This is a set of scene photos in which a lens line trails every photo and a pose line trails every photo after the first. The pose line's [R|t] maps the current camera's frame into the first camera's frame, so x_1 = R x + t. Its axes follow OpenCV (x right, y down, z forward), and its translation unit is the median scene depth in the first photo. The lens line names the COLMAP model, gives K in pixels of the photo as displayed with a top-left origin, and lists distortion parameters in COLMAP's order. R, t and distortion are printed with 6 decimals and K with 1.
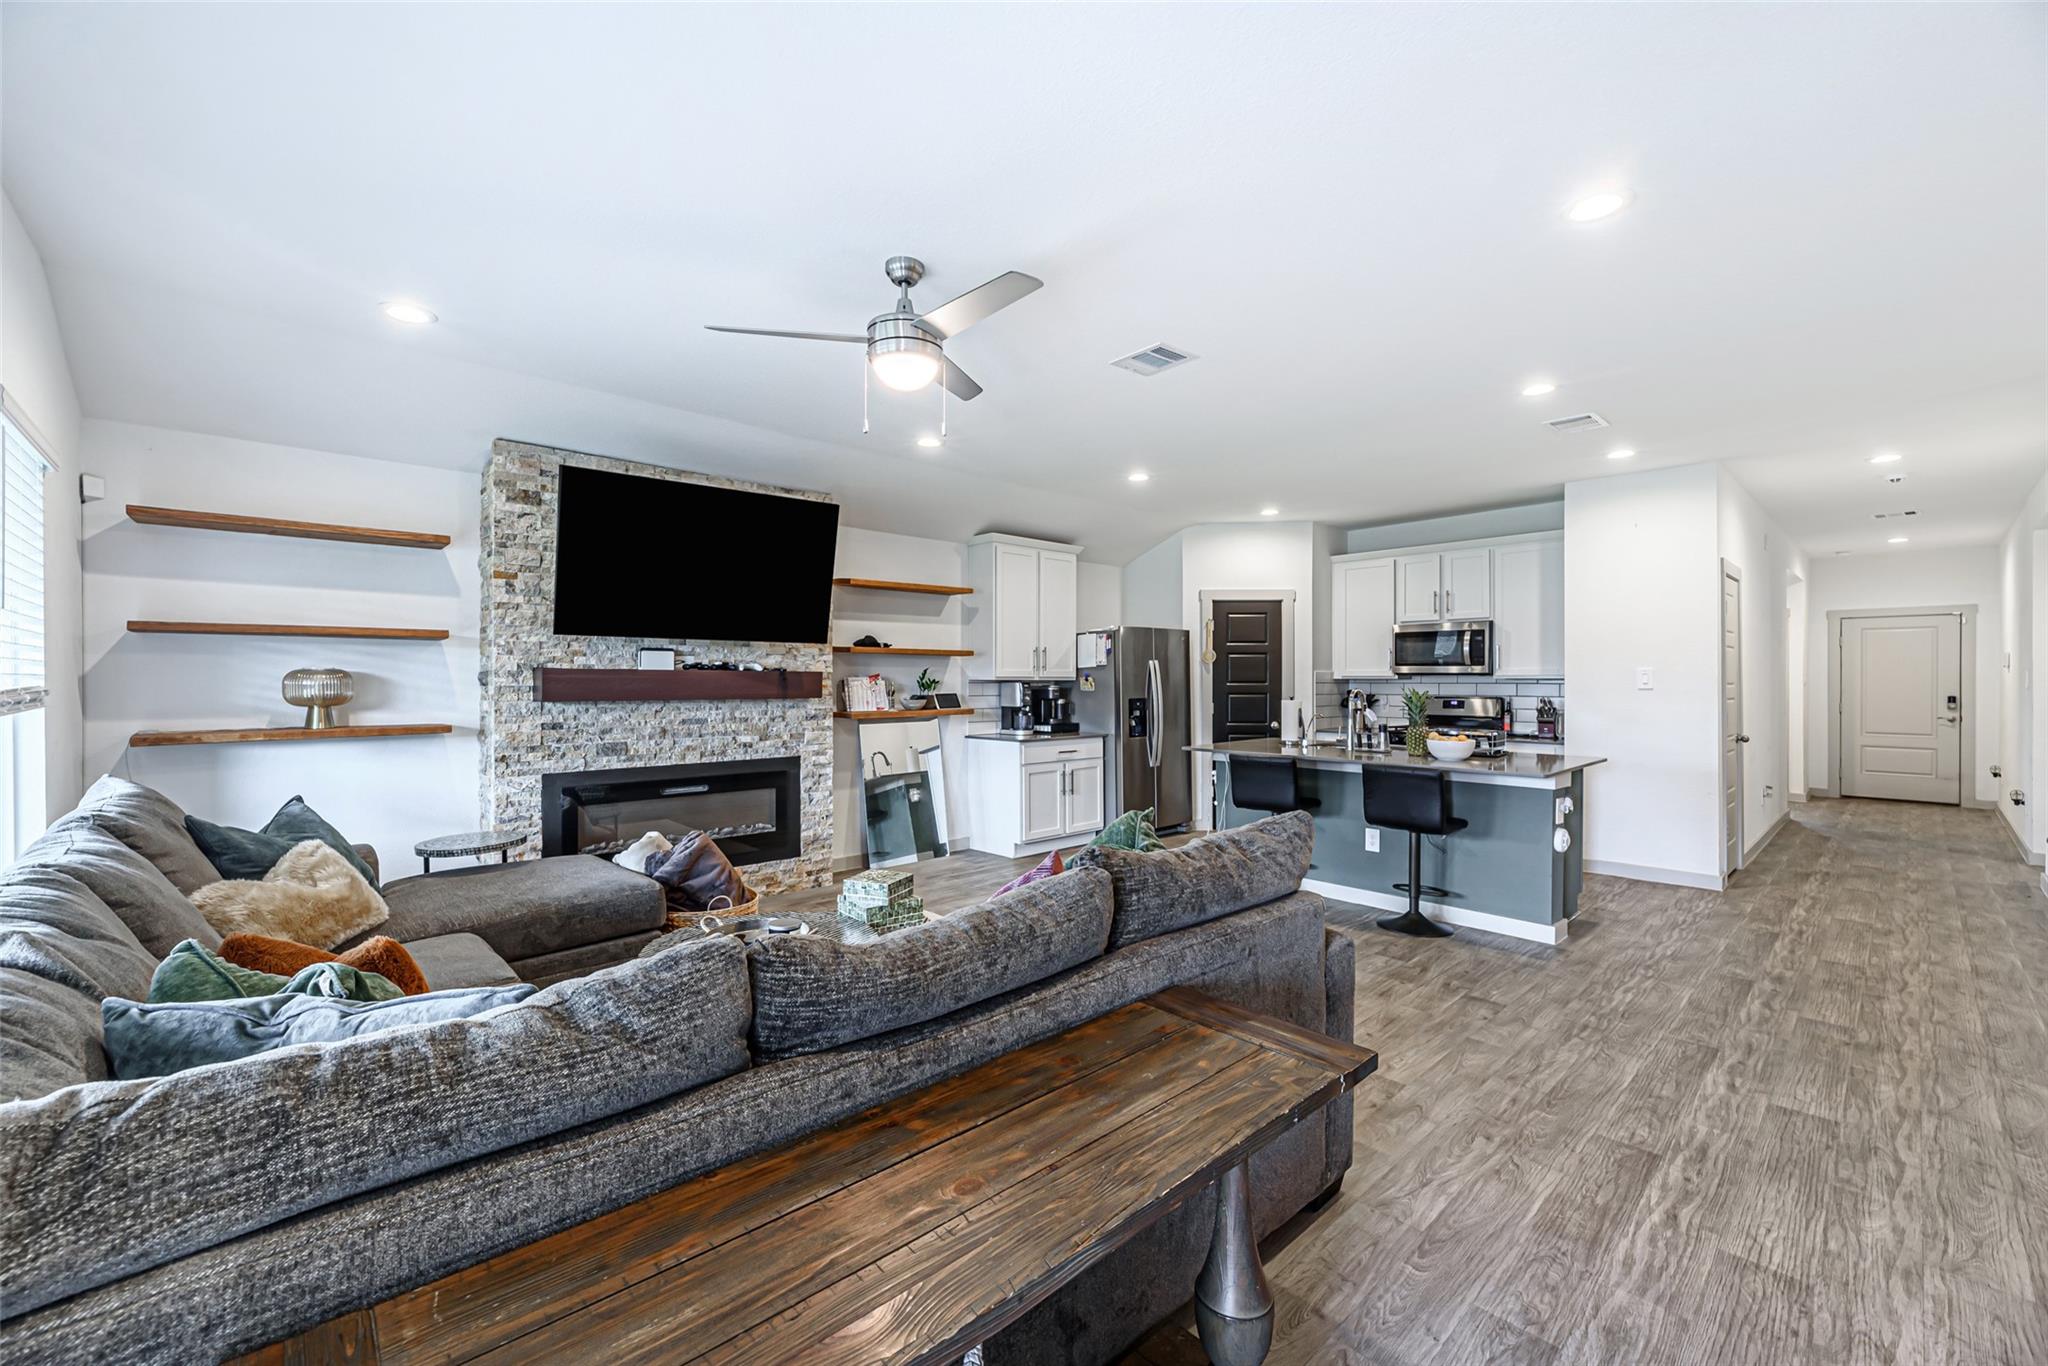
lens RADIAL K [[833.8, 0, 1020.1], [0, 833.8, 683.6], [0, 0, 1]] dist [-0.001301, 0.000515]
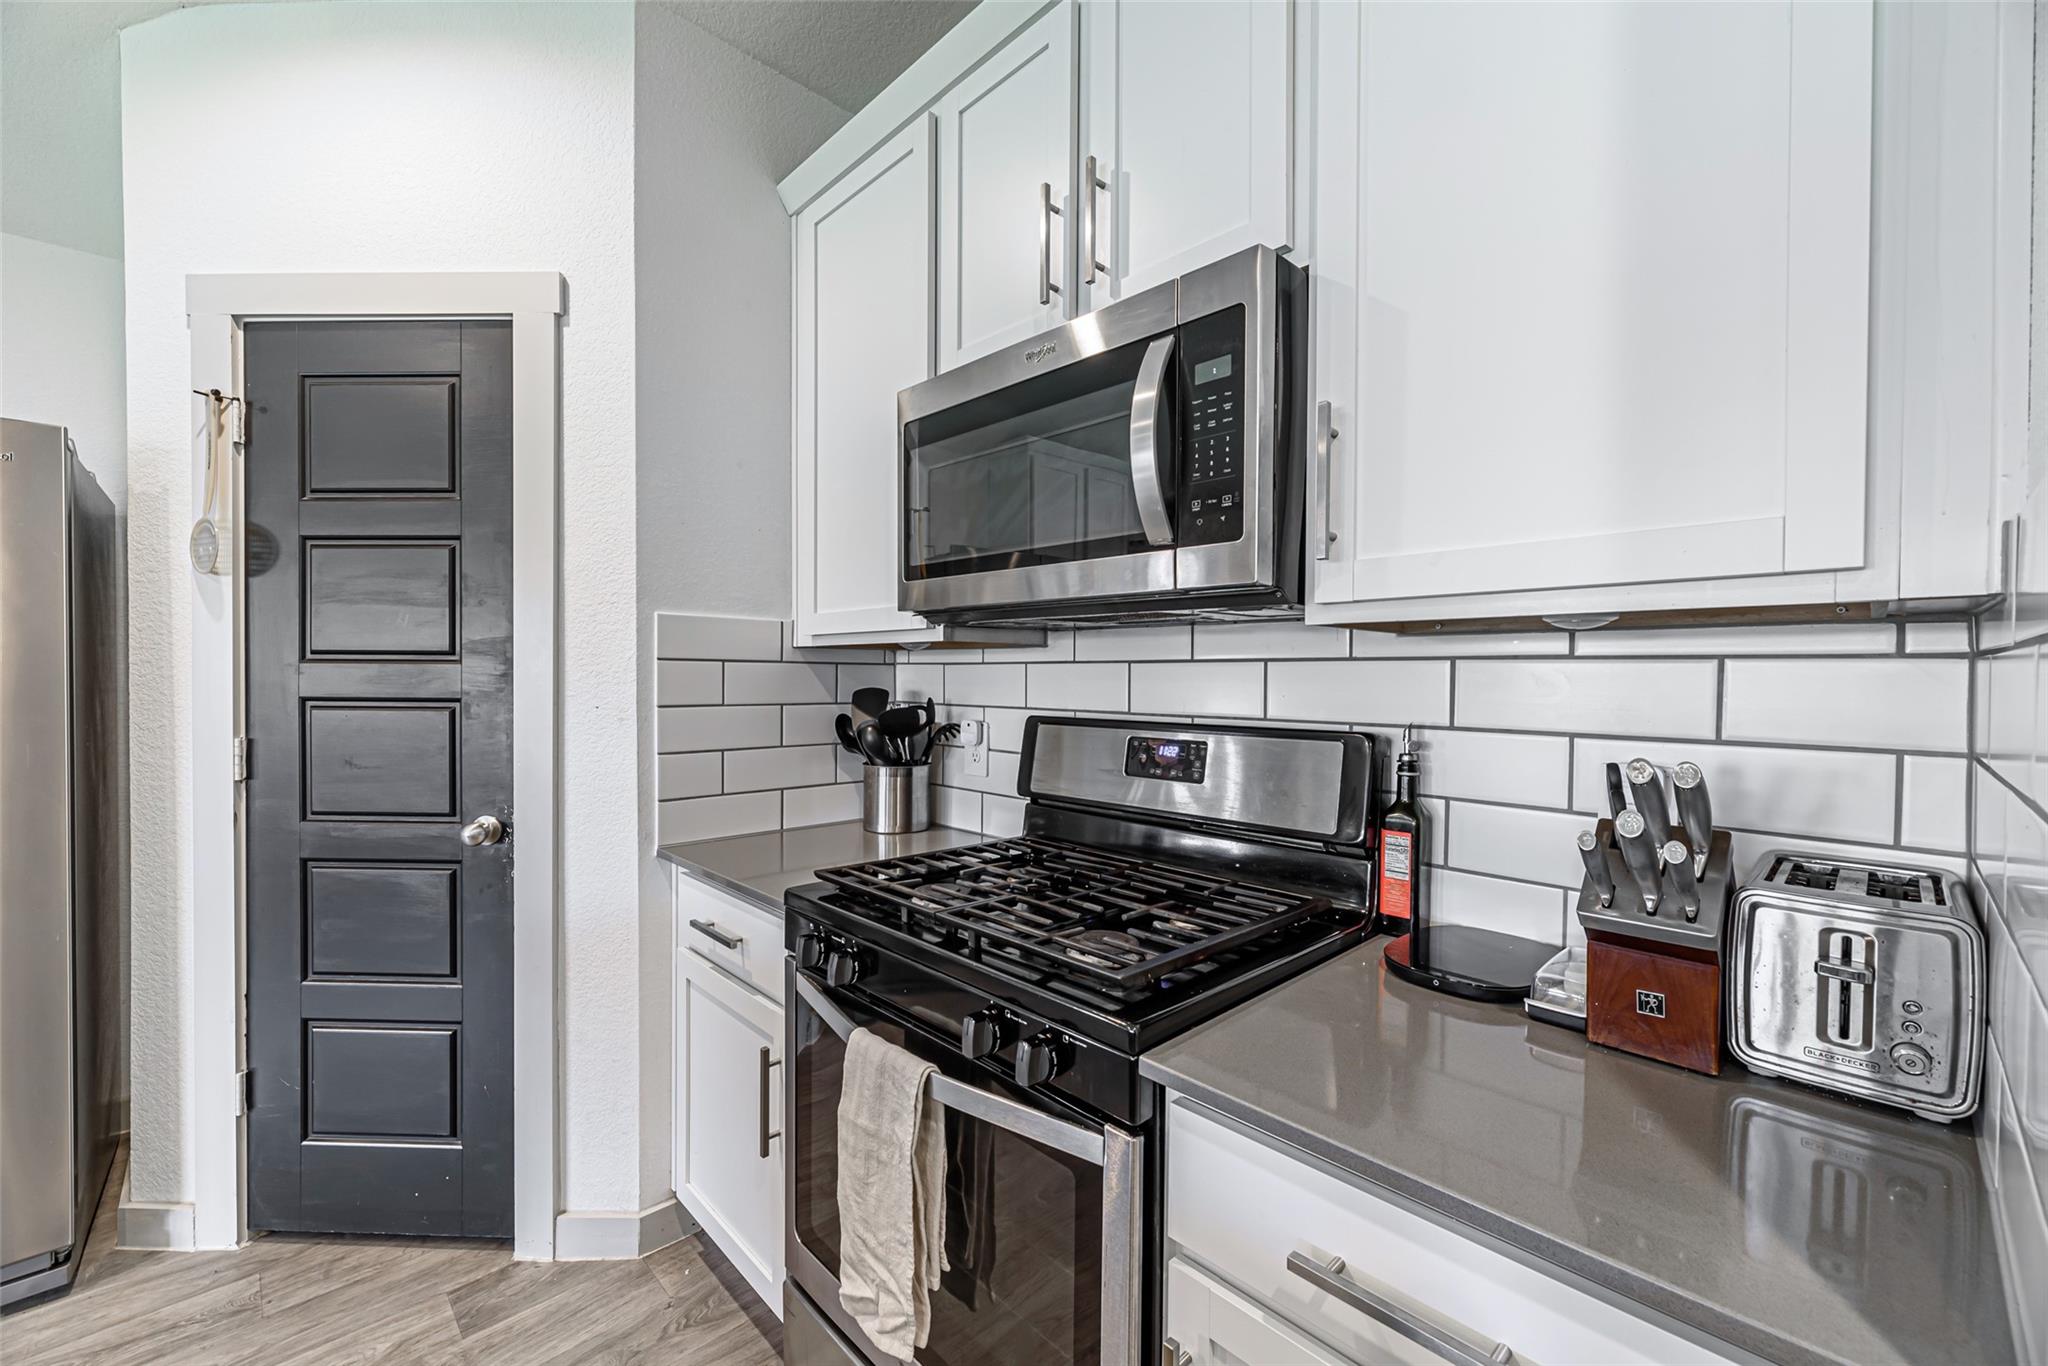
lens RADIAL K [[833.8, 0, 1020.1], [0, 833.8, 683.6], [0, 0, 1]] dist [-0.001301, 0.000515]
pose [[0.999580, 0.005501, 0.028453, 0.632122], [-0.005625, 0.999975, 0.004278, 0.006961], [-0.028429, -0.004436, 0.999586, 1.044554]]
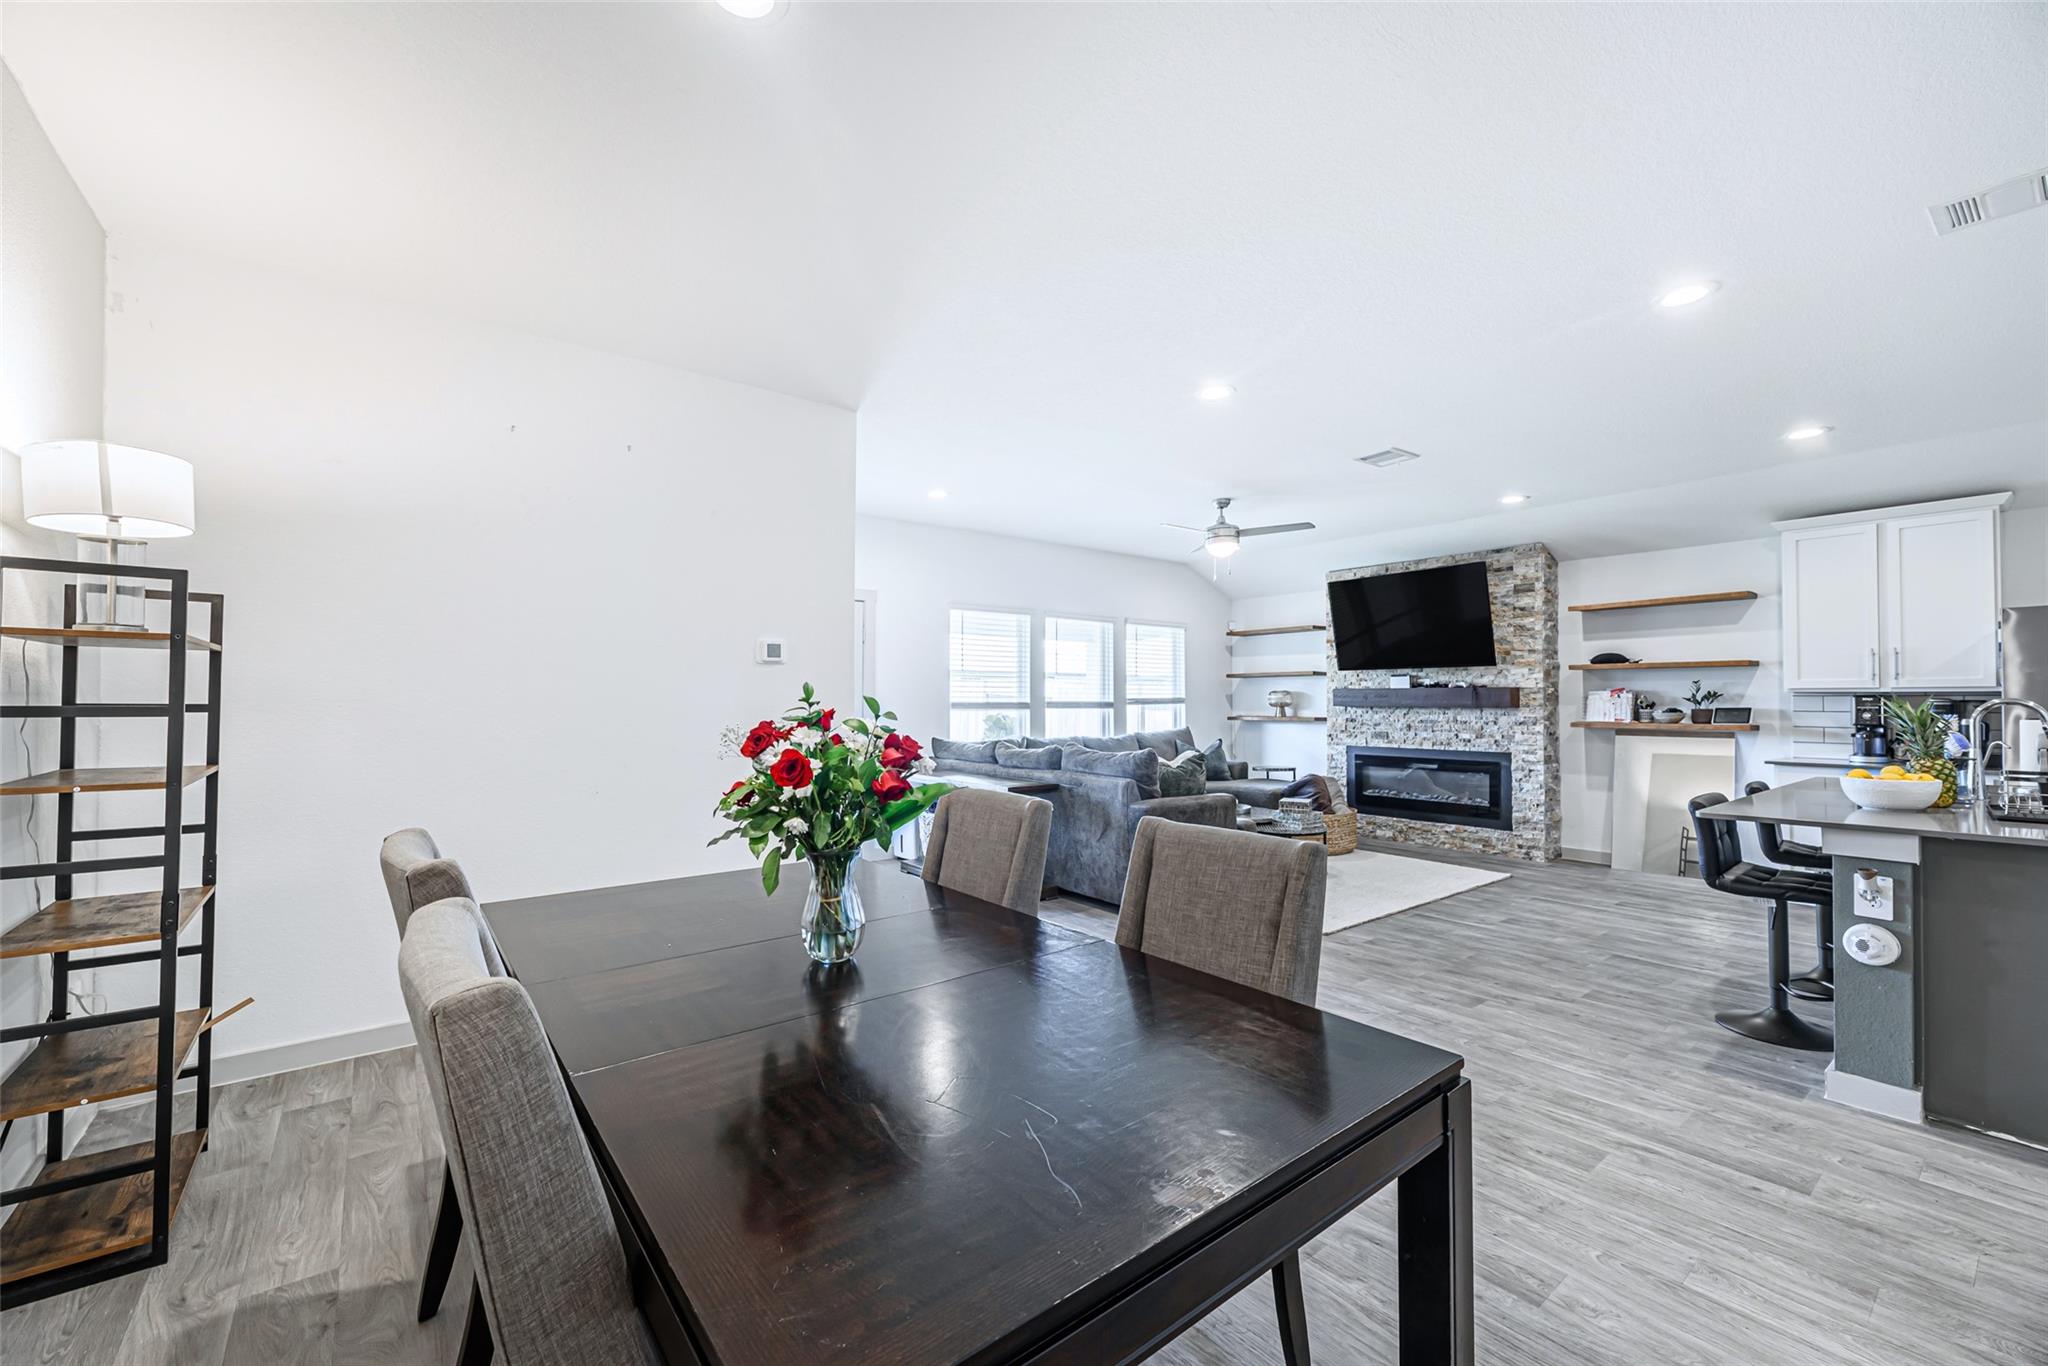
lens RADIAL K [[808.7, 0, 1019.0], [0, 808.7, 693.3], [0, 0, 1]] dist [0.000282, -0.000002]
pose [[-0.088244, -0.010727, -0.996041, 1.045821], [-0.006494, 0.999927, -0.010193, 0.012537], [0.996078, 0.005569, -0.088308, 0.350881]]
